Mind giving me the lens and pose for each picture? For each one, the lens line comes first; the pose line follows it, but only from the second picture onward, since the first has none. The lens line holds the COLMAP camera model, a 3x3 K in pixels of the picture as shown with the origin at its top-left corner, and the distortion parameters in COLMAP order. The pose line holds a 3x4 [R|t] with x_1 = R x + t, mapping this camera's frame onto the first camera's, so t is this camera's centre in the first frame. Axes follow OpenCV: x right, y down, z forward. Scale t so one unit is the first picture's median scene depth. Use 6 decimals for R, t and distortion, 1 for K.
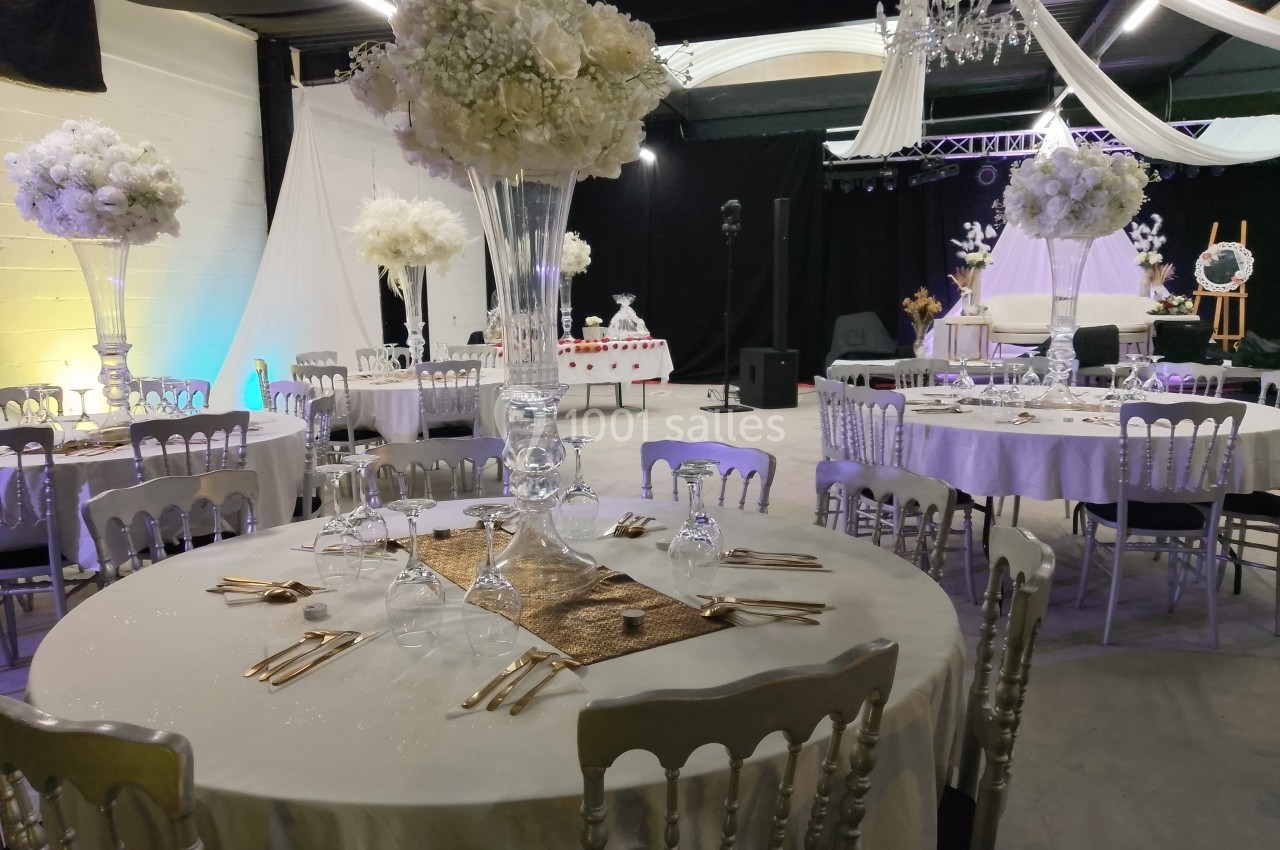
lens RADIAL K [[974.0, 0, 640.0], [0, 974.0, 425.0], [0, 0, 1]] dist [0.100317, -0.212046]
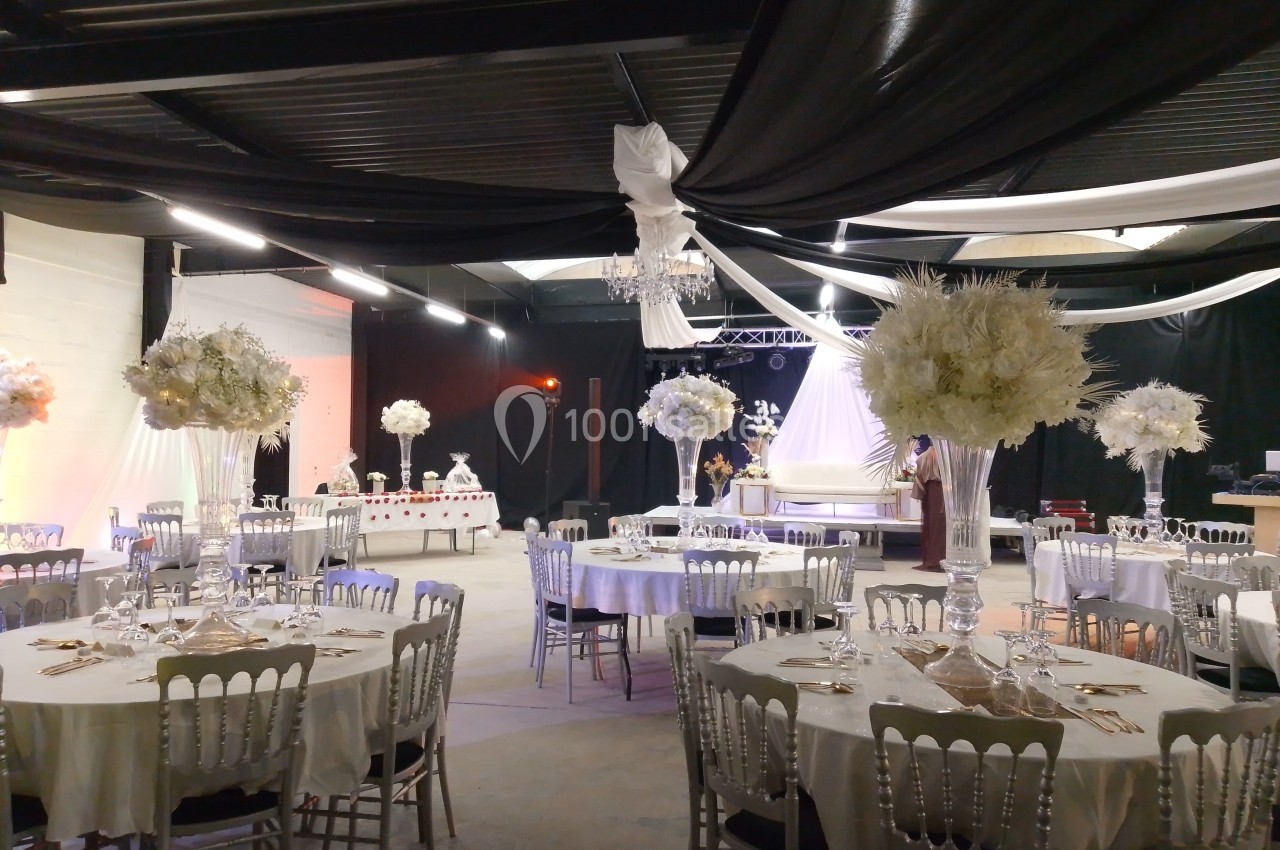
lens RADIAL K [[955.4, 0, 640.0], [0, 955.4, 425.0], [0, 0, 1]] dist [0.088776, -0.151710]
pose [[0.994521, 0.027356, 0.100897, 0.085819], [-0.011886, 0.988485, -0.150850, 0.003479], [-0.103862, 0.148824, 0.983394, -0.162141]]
